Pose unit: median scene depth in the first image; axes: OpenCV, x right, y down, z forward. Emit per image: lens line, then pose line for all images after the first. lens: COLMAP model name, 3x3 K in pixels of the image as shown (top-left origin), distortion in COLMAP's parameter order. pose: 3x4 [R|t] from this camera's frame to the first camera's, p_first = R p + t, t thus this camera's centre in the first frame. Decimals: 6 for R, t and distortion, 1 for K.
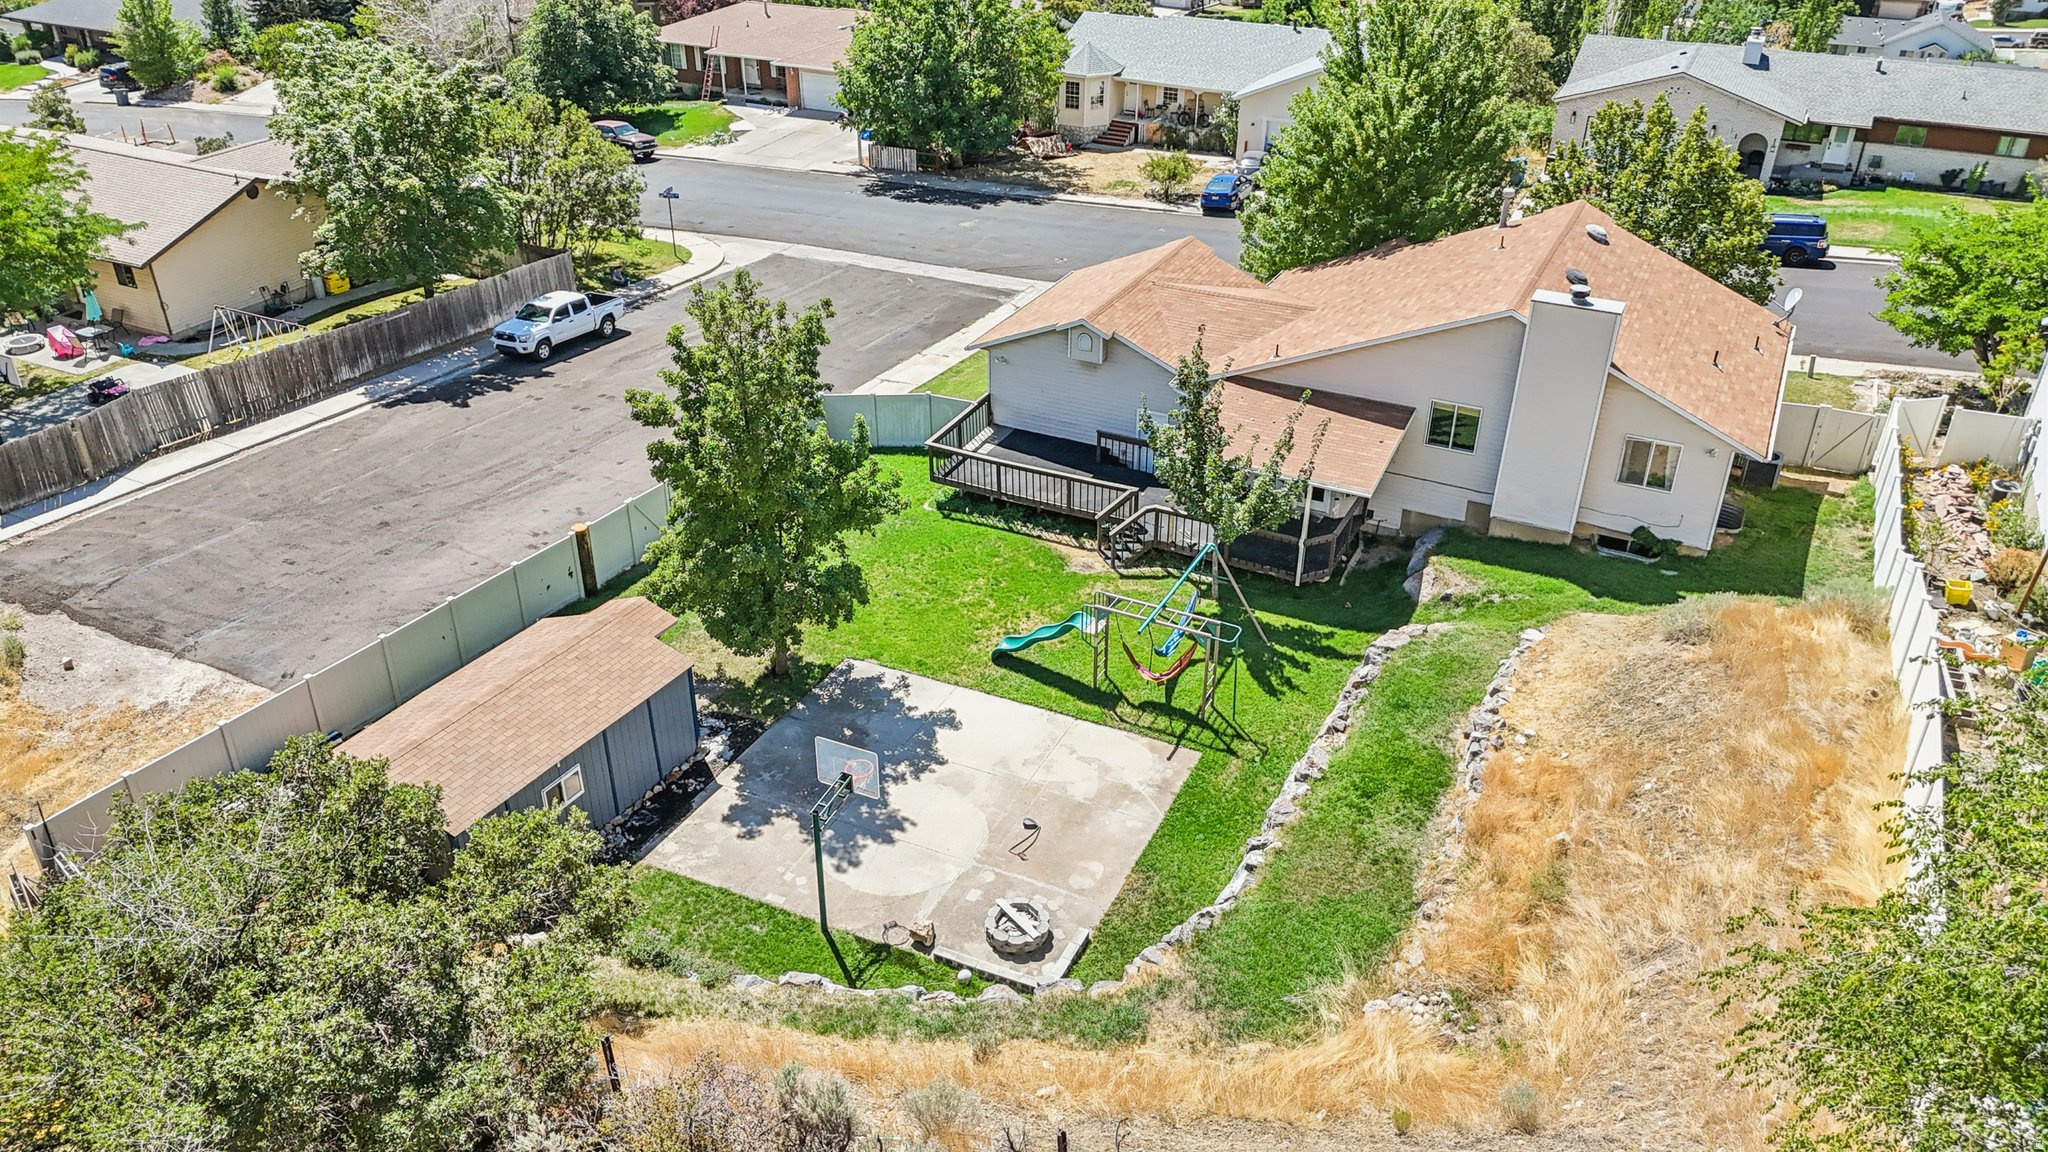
lens RADIAL K [[1512.9, 0, 1026.8], [0, 1512.9, 581.3], [0, 0, 1]] dist [0.055340, -0.045860]
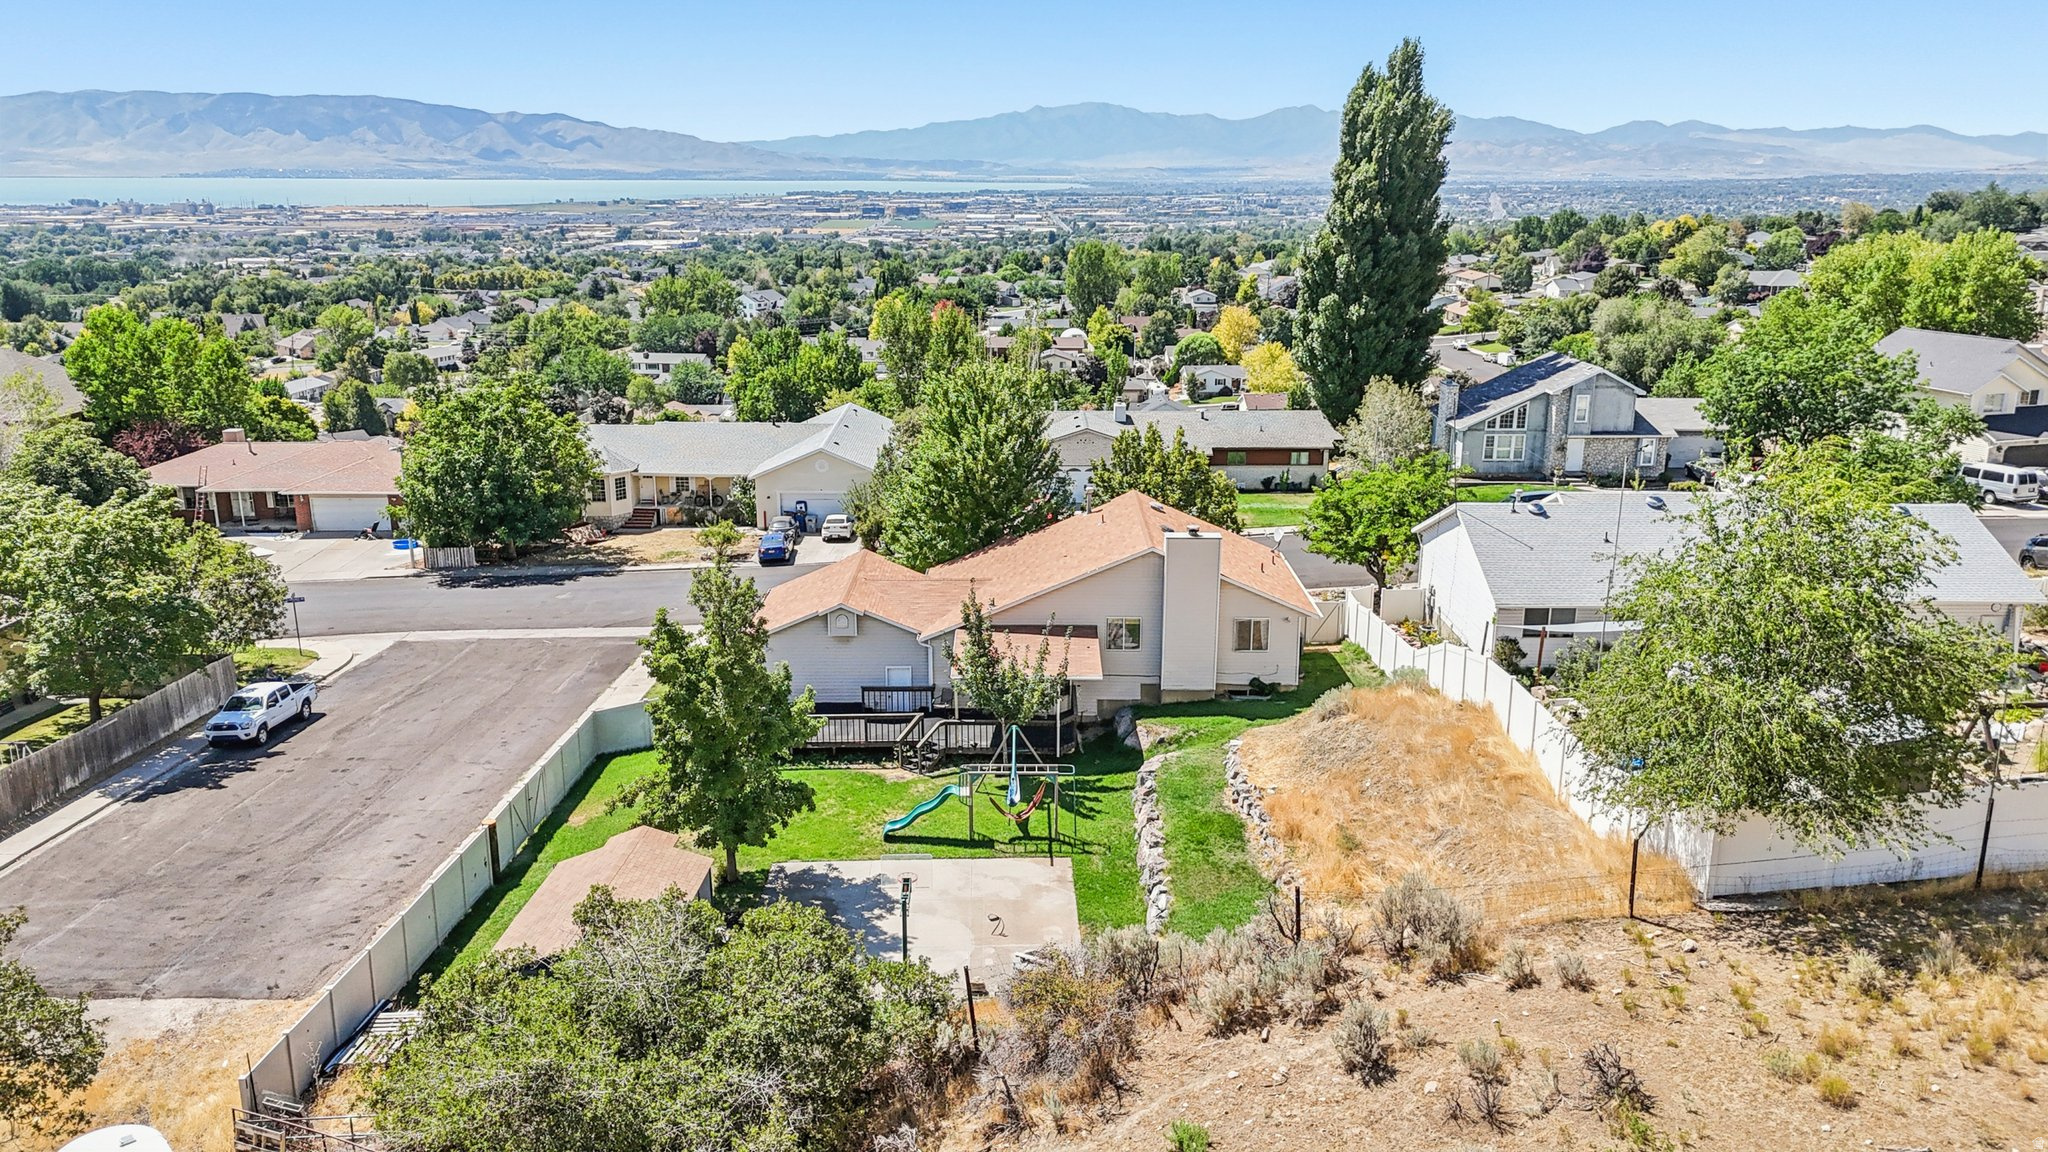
lens RADIAL K [[1512.9, 0, 1028.3], [0, 1512.9, 576.6], [0, 0, 1]] dist [0.055340, -0.045860]
pose [[0.894758, -0.118406, 0.430567, -0.370299], [0.227626, 0.950469, -0.211648, 0.116491], [-0.384180, 0.287382, 0.877392, -0.218137]]
